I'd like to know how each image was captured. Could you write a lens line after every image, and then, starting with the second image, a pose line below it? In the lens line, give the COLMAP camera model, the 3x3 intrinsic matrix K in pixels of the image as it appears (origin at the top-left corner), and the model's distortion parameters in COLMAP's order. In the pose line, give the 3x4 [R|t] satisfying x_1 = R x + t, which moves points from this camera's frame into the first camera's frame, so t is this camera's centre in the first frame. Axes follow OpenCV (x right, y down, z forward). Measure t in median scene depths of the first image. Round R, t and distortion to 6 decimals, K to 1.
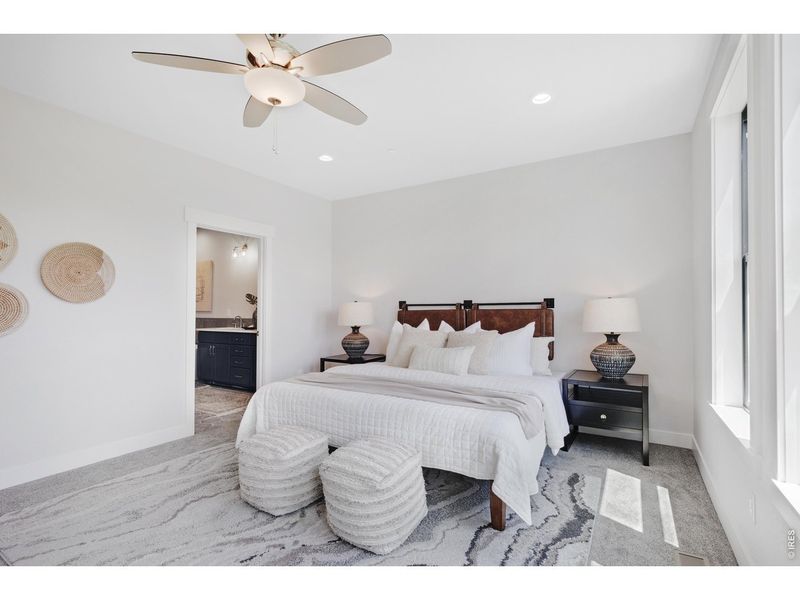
lens RADIAL K [[379.9, 0, 399.2], [0, 379.9, 299.6], [0, 0, 1]] dist [0.004648, -0.000306]
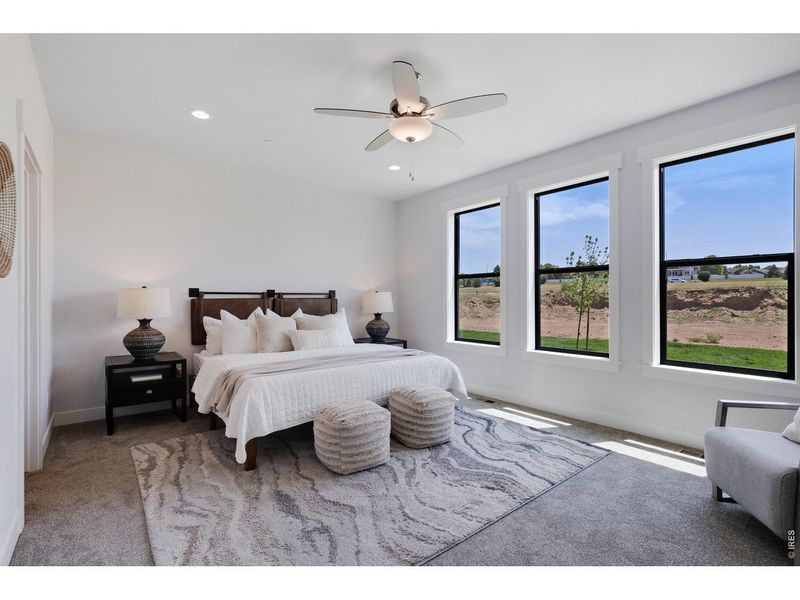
lens RADIAL K [[379.9, 0, 392.9], [0, 379.9, 300.4], [0, 0, 1]] dist [0.004648, -0.000306]
pose [[0.357439, -0.007325, 0.933908, -0.968422], [-0.033892, 0.999209, 0.020809, -0.003485], [-0.933321, -0.039090, 0.356908, 0.349714]]
